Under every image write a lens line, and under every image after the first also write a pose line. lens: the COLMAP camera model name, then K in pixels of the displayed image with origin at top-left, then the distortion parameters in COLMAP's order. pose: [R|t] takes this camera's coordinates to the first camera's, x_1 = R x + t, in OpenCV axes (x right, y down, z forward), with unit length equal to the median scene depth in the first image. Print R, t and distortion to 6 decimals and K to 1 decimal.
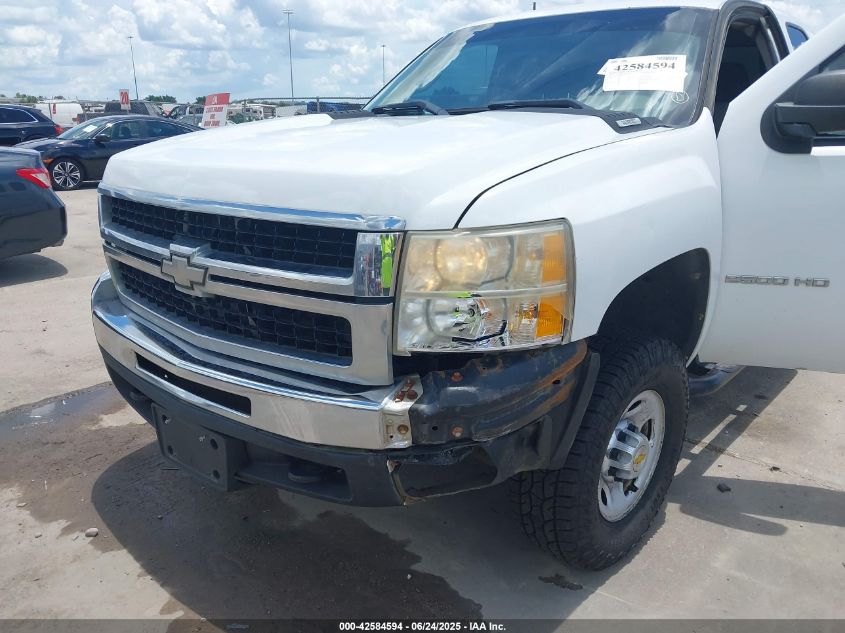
lens RADIAL K [[675.3, 0, 422.5], [0, 675.3, 316.5], [0, 0, 1]] dist [-0.003589, -0.004638]
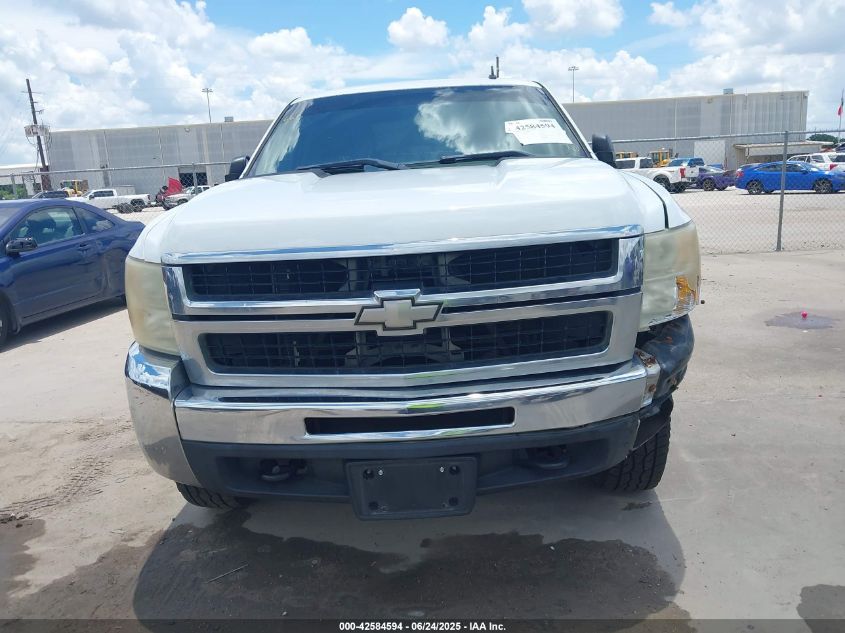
lens RADIAL K [[675.3, 0, 422.5], [0, 675.3, 316.5], [0, 0, 1]] dist [-0.003589, -0.004638]
pose [[0.794388, -0.177794, 0.580807, -0.967624], [0.233738, 0.972048, -0.022133, -0.033920], [-0.560637, 0.153339, 0.813741, 0.144877]]
